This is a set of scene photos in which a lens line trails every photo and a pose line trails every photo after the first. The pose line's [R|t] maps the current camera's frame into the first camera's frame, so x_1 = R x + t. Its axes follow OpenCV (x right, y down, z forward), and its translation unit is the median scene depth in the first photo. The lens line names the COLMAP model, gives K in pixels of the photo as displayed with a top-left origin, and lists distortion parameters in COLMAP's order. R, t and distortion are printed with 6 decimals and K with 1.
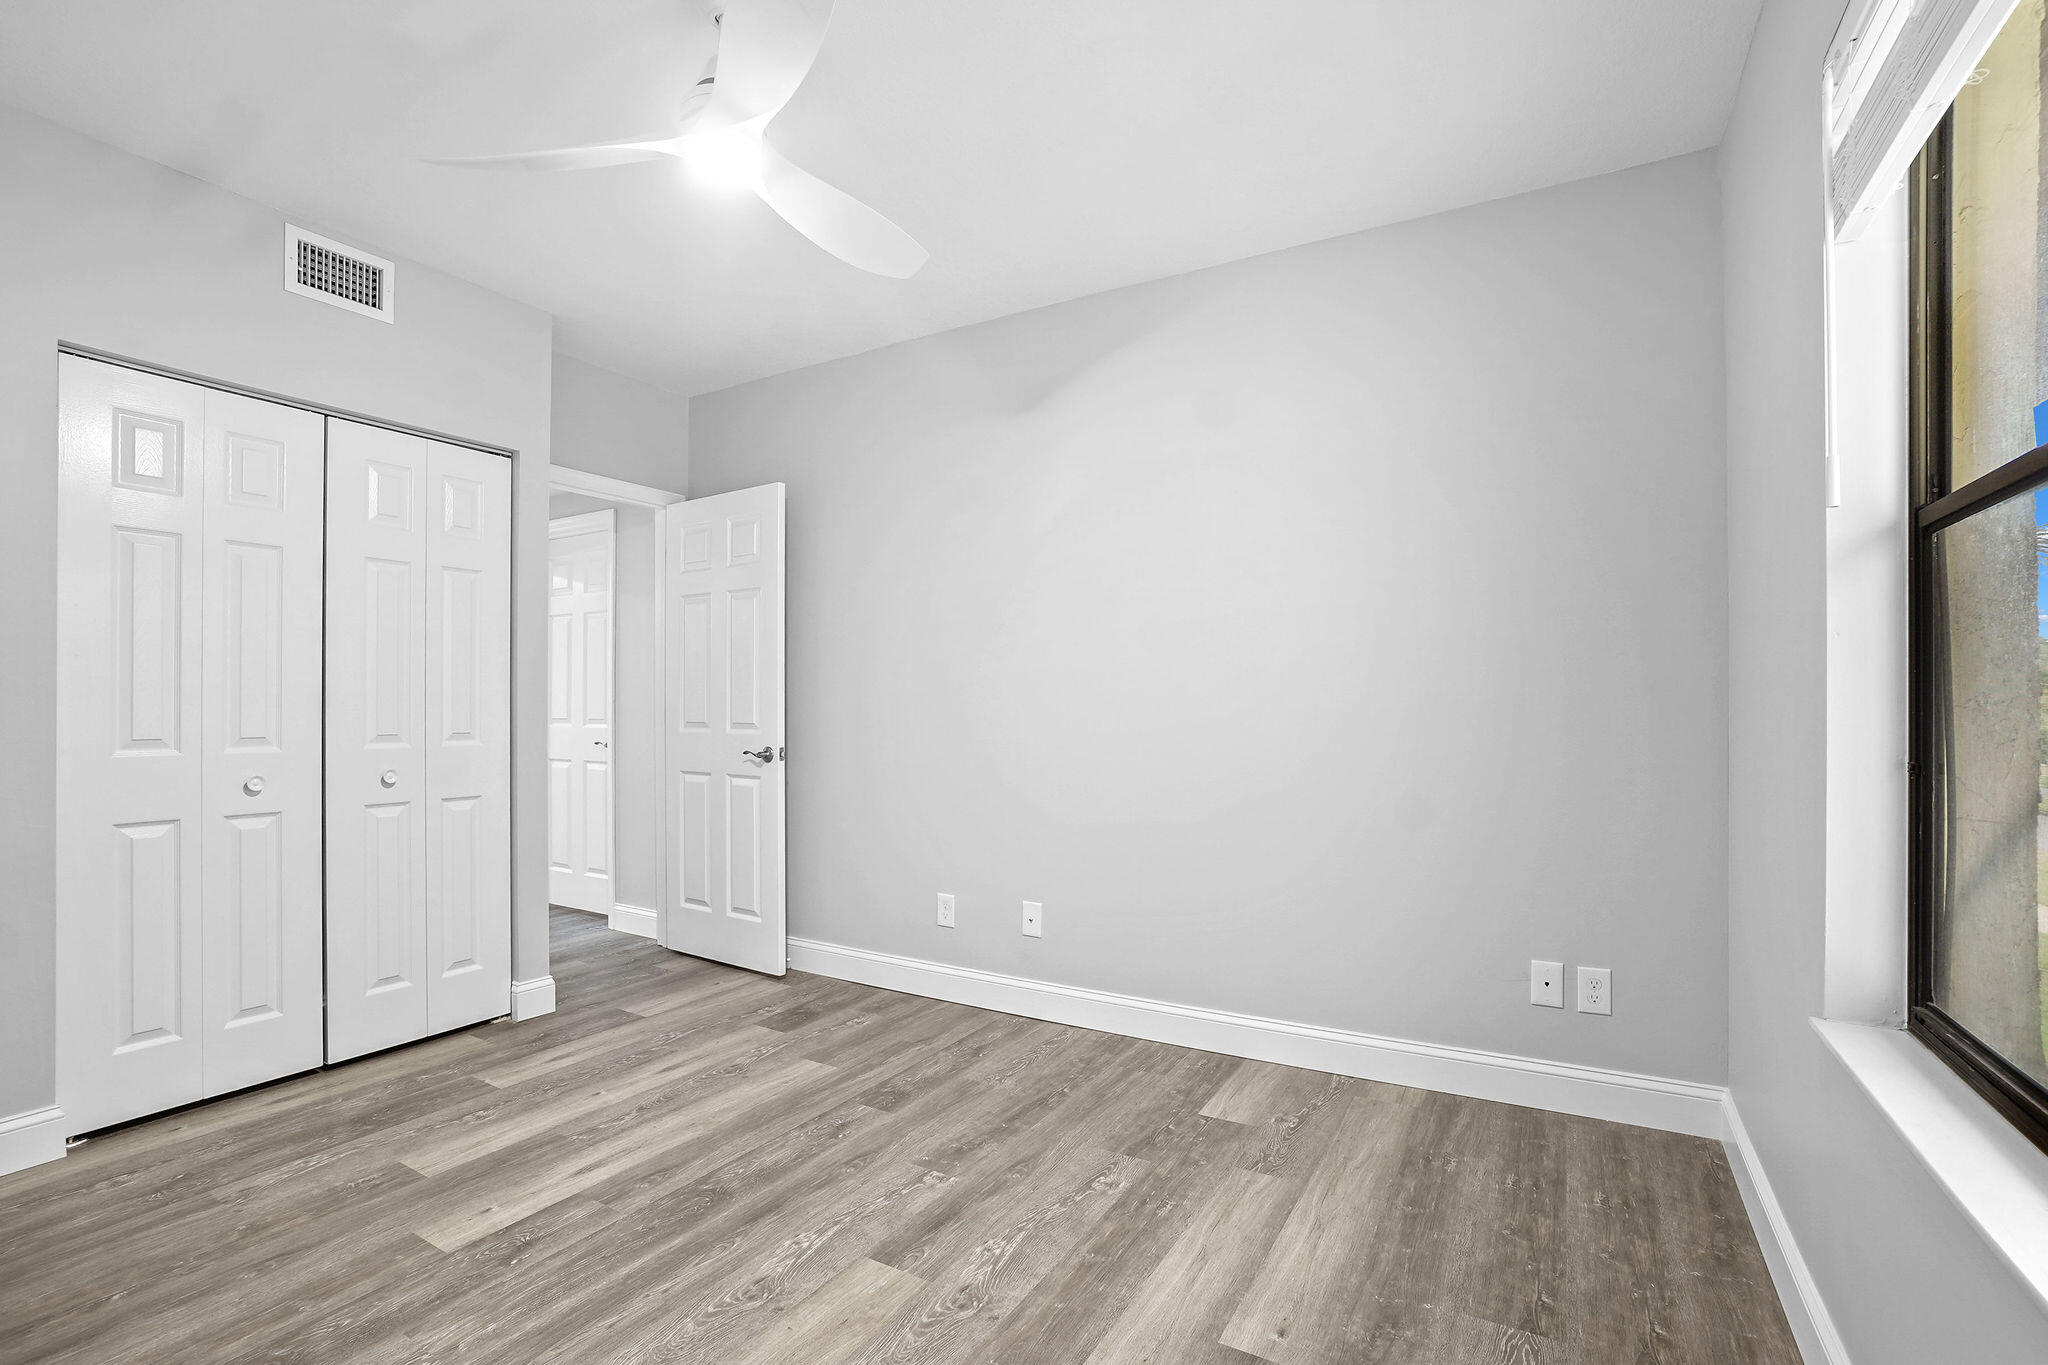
lens RADIAL K [[908.6, 0, 1015.6], [0, 908.6, 700.9], [0, 0, 1]] dist [-0.060213, 0.021014]
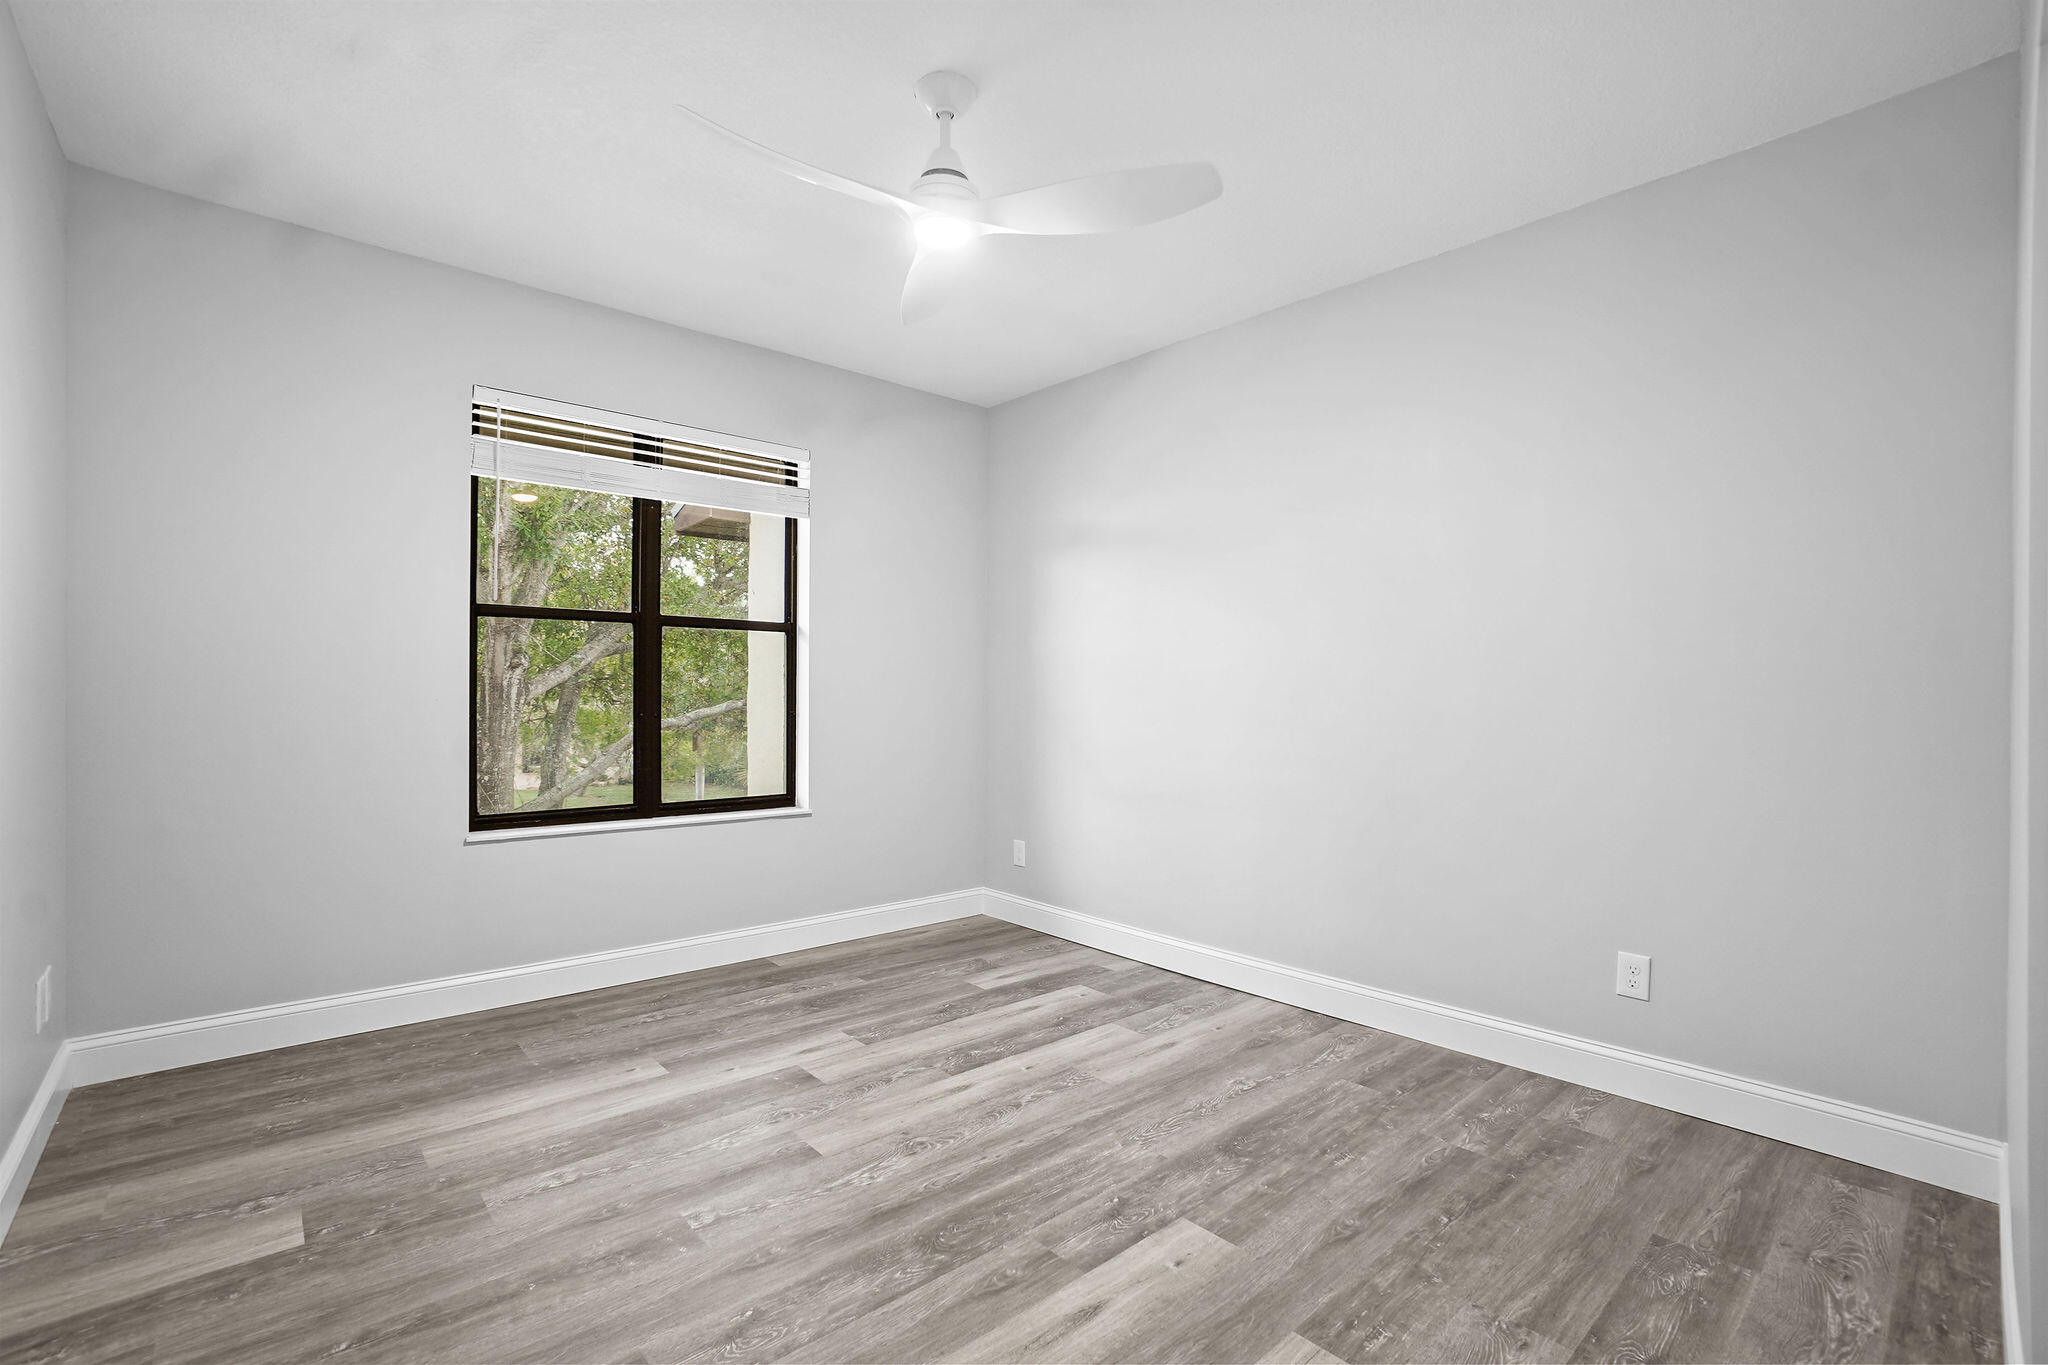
lens RADIAL K [[945.5, 0, 1035.5], [0, 945.5, 695.2], [0, 0, 1]] dist [-0.056895, 0.025272]
pose [[-0.956081, -0.008839, 0.292970, -0.669360], [-0.010314, 0.999941, -0.003490, 0.010806], [-0.292922, -0.006358, -0.956115, 1.773022]]
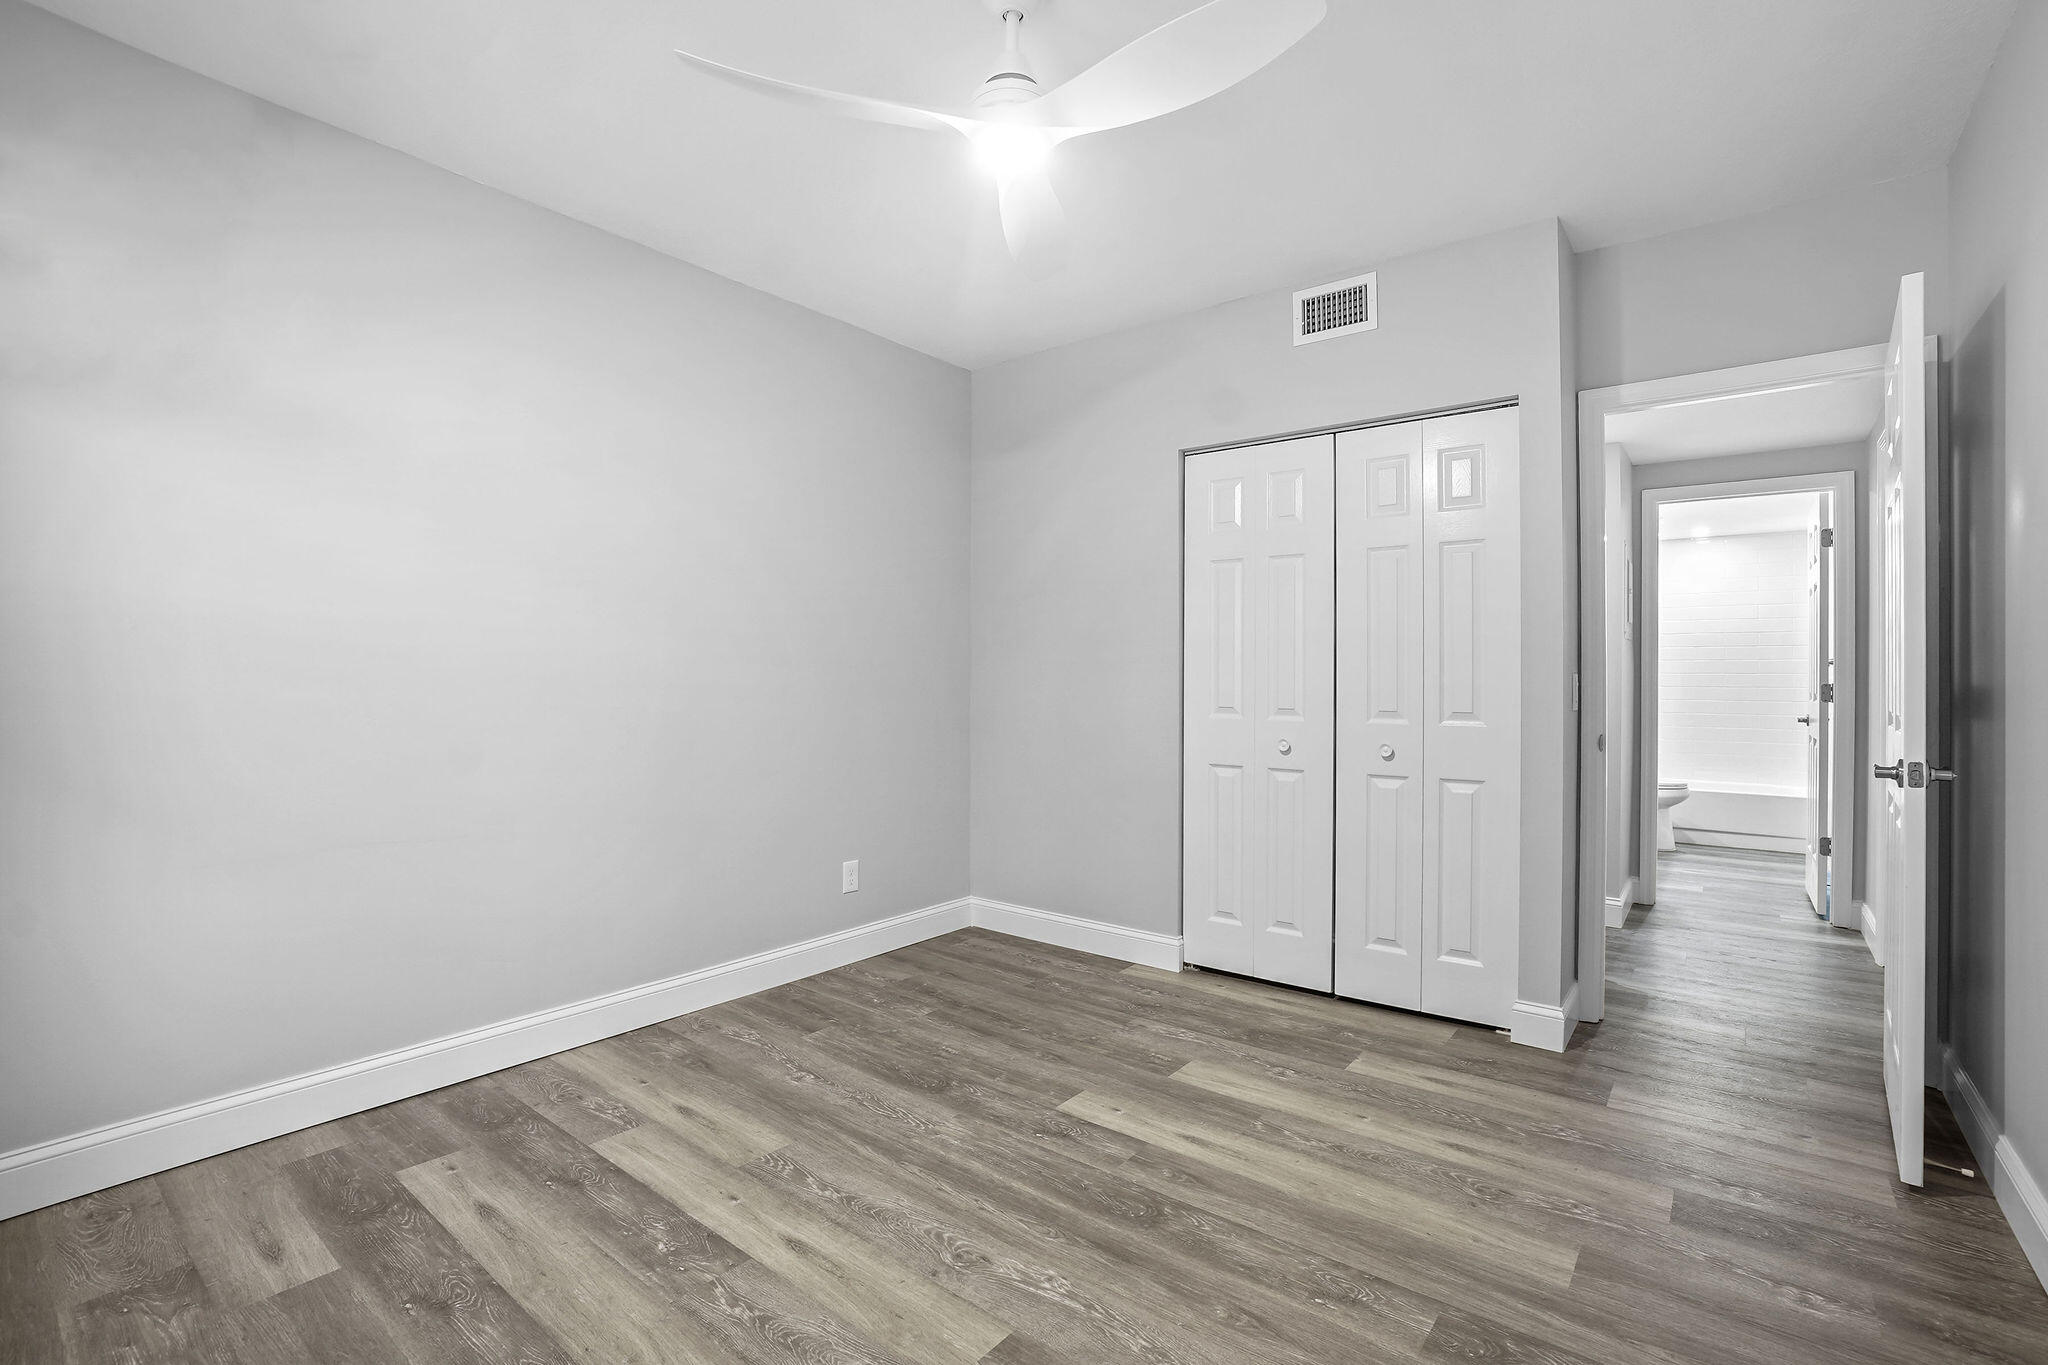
lens RADIAL K [[920.1, 0, 1027.5], [0, 920.1, 674.7], [0, 0, 1]] dist [-0.059204, 0.021836]
pose [[-0.122228, -0.009205, -0.992459, 0.579603], [0.005762, 0.999934, -0.009984, 0.003926], [0.992485, -0.006939, -0.122167, 0.945682]]
